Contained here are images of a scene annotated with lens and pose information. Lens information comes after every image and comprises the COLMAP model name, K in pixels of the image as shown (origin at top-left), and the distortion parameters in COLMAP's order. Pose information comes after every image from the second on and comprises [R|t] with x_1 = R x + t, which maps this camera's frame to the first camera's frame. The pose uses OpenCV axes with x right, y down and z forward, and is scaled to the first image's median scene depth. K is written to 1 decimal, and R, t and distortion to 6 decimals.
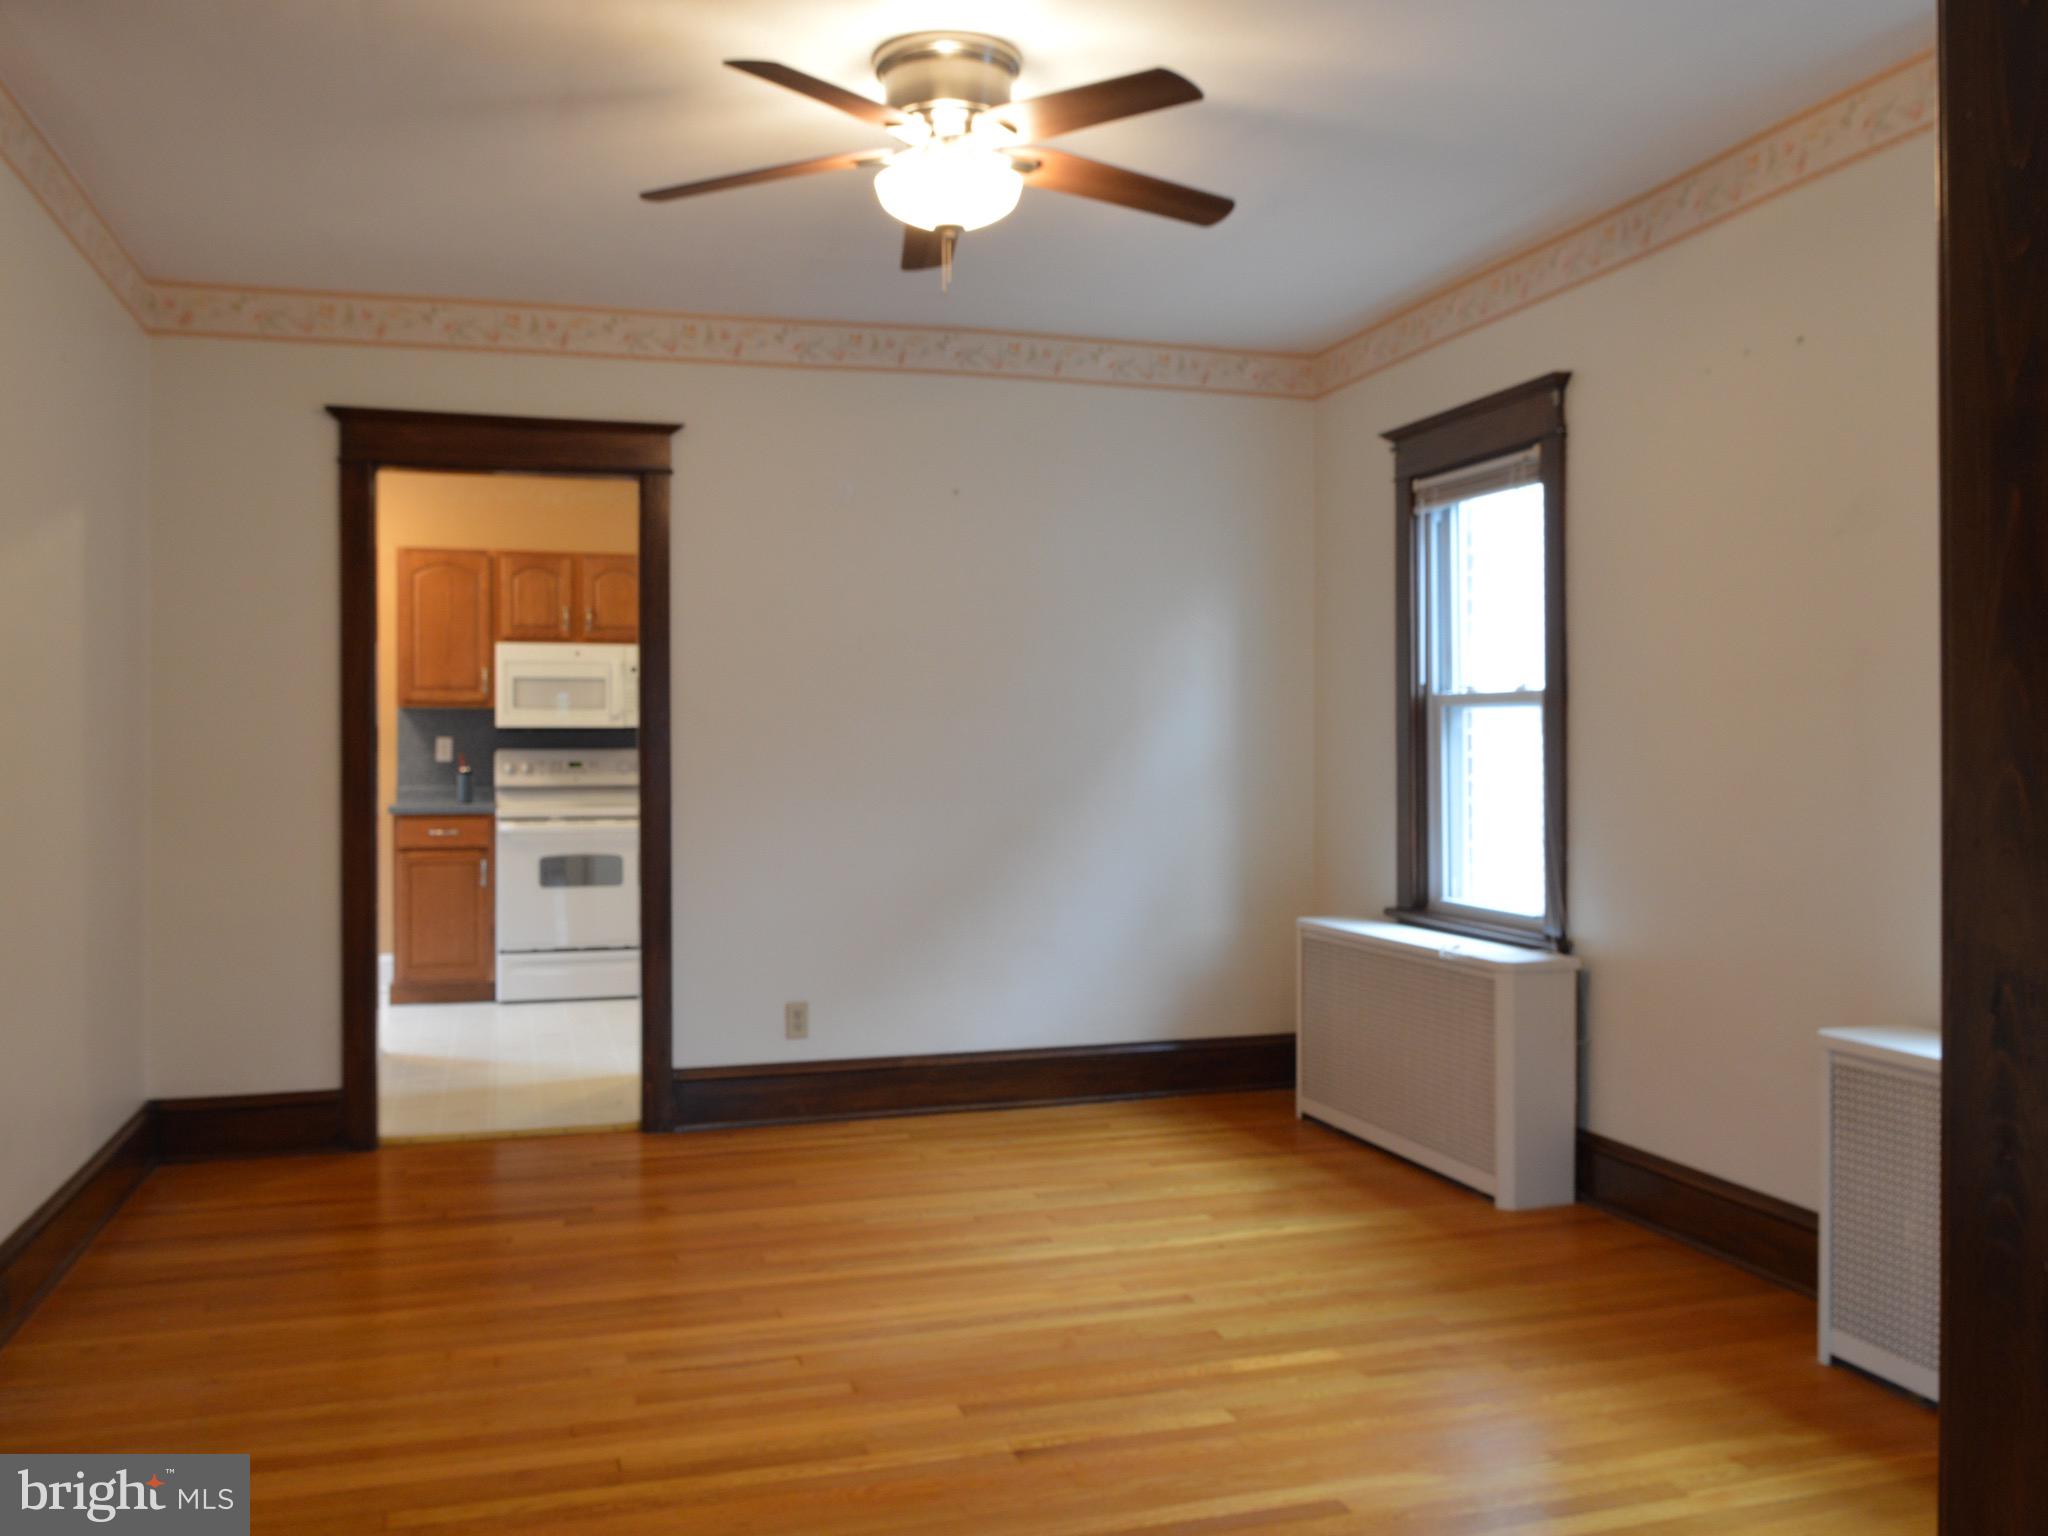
lens RADIAL K [[1754.9, 0, 1024.0], [0, 1754.9, 768.0], [0, 0, 1]] dist [-0.009039, -0.013867]
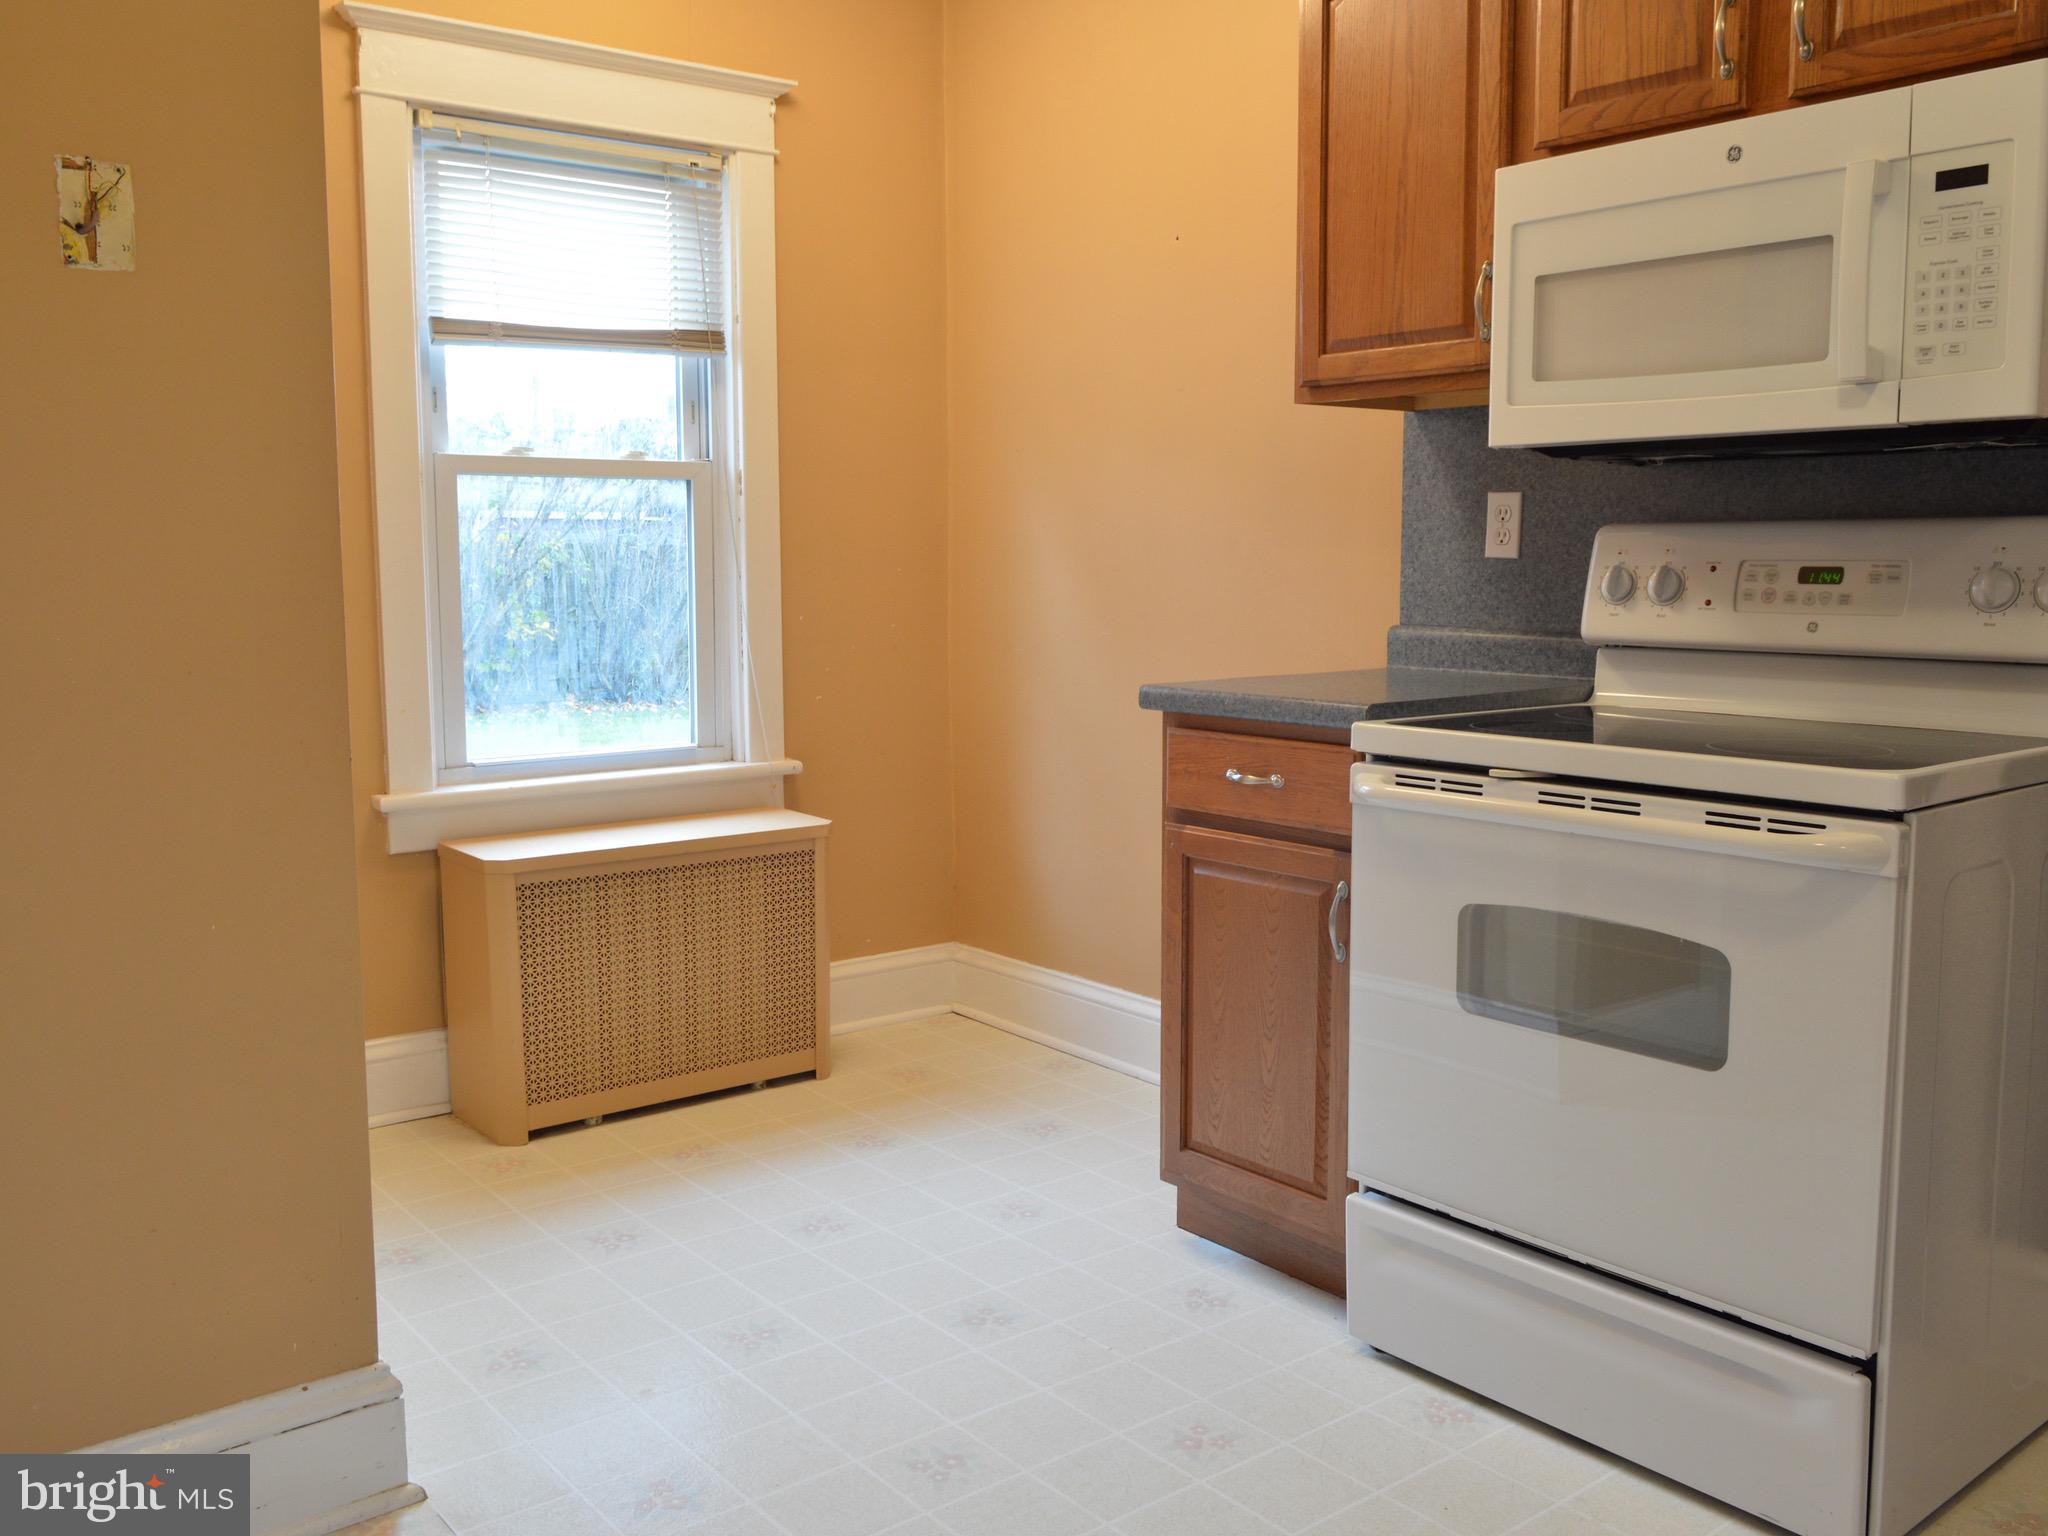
lens RADIAL K [[1754.9, 0, 1024.0], [0, 1754.9, 768.0], [0, 0, 1]] dist [-0.009039, -0.013867]
pose [[0.374570, 0.119702, -0.919439, -0.042022], [-0.009905, 0.992091, 0.125126, -0.005368], [0.927146, -0.037761, 0.372794, 0.793265]]
